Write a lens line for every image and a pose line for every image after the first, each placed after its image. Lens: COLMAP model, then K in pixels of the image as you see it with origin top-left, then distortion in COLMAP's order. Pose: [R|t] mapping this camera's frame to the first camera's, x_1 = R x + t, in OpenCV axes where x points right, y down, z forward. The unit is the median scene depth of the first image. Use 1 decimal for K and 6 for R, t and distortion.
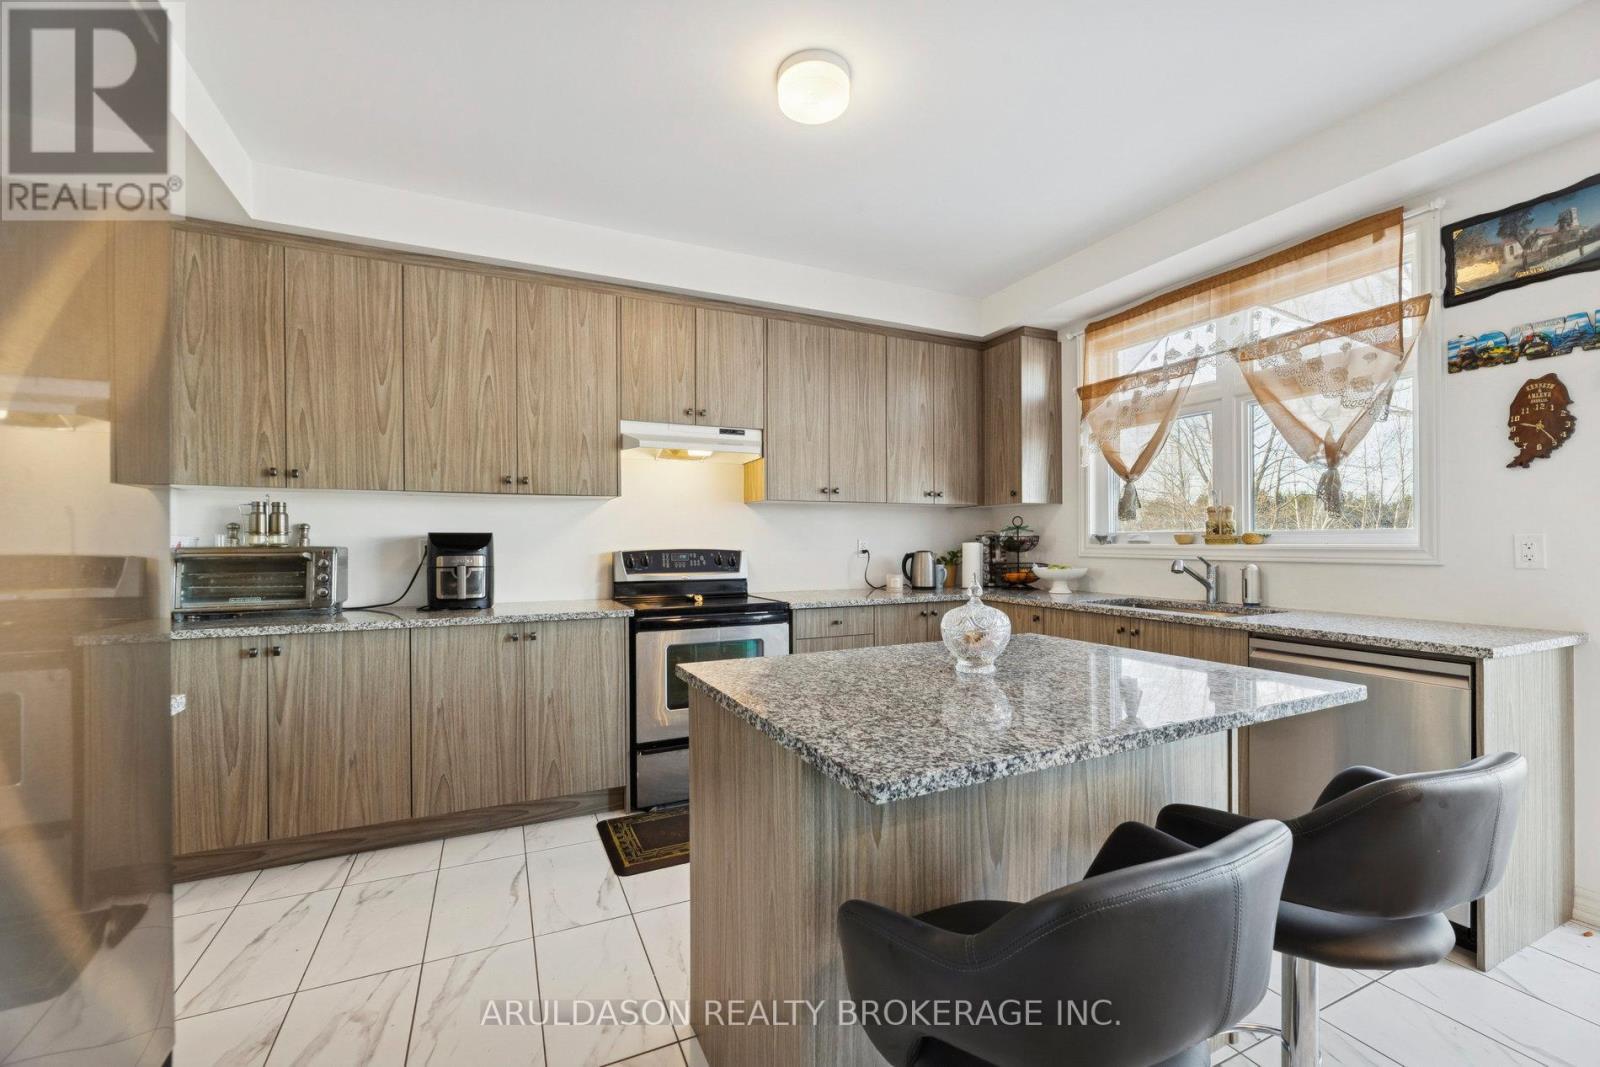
lens RADIAL K [[648.6, 0, 790.0], [0, 648.6, 544.2], [0, 0, 1]] dist [-0.008889, 0.001142]
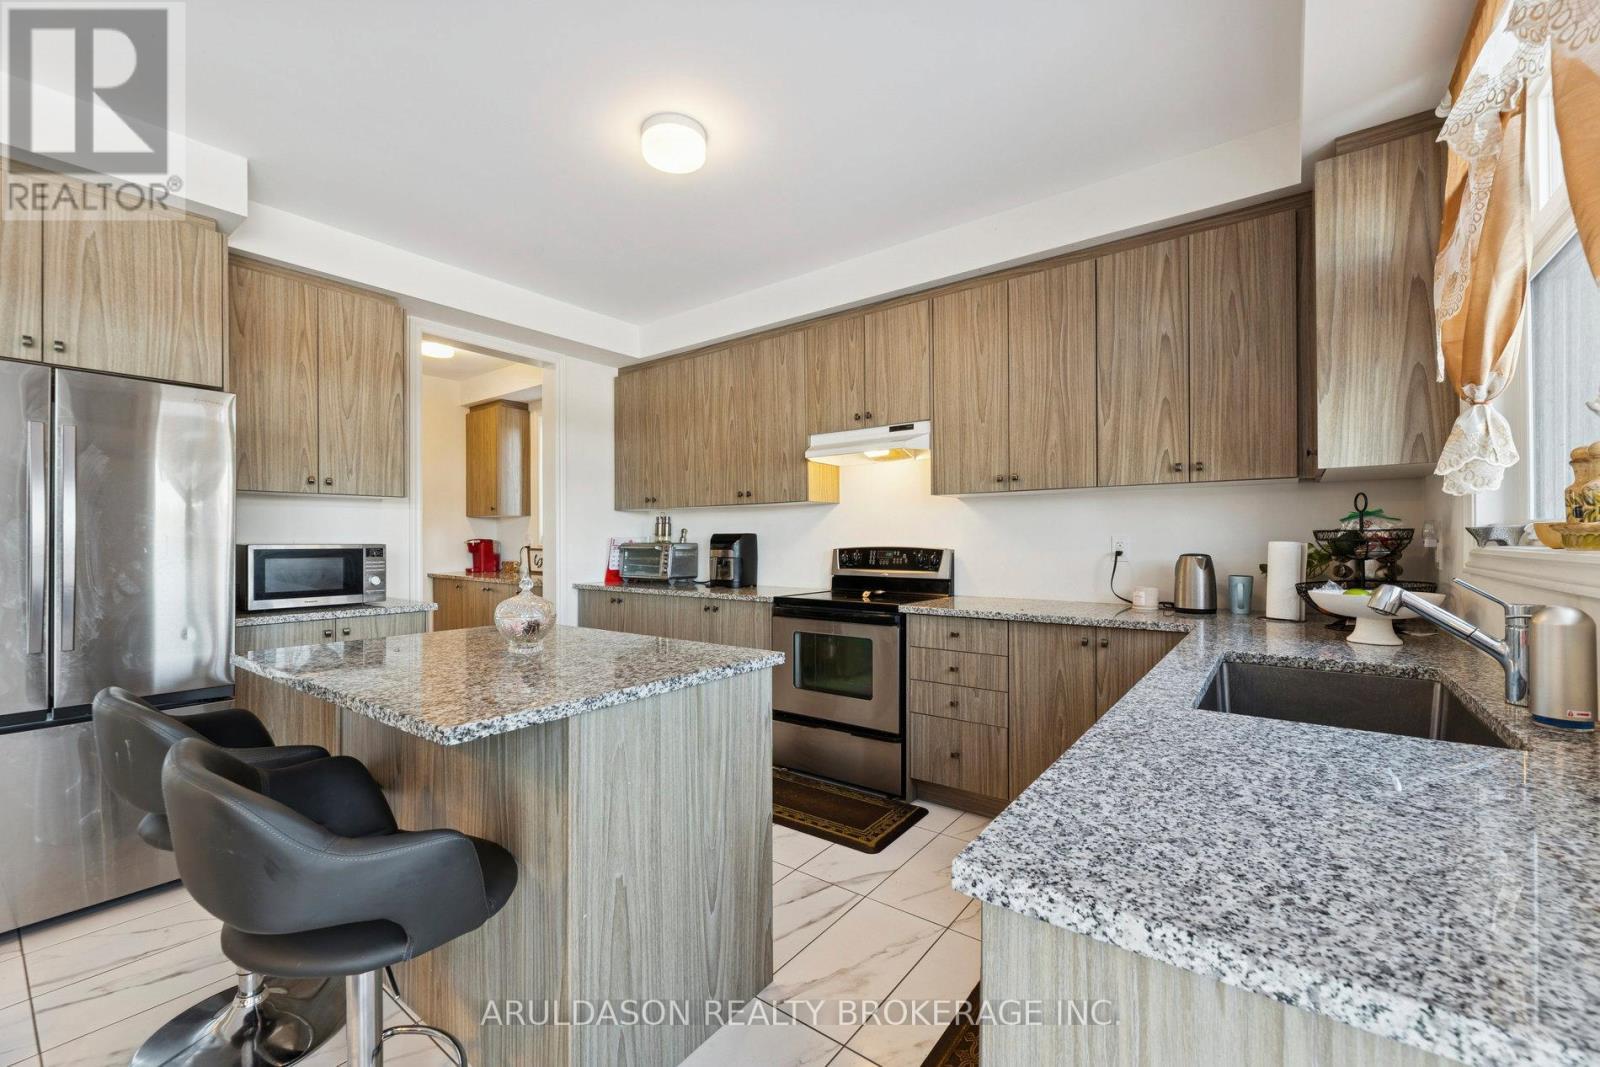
lens RADIAL K [[648.6, 0, 757.9], [0, 648.6, 540.3], [0, 0, 1]] dist [-0.008889, 0.001142]
pose [[0.456308, 0.002037, -0.889819, 0.677128], [-0.001422, 0.999998, 0.001560, -0.004592], [0.889821, 0.000554, 0.456310, 0.357441]]
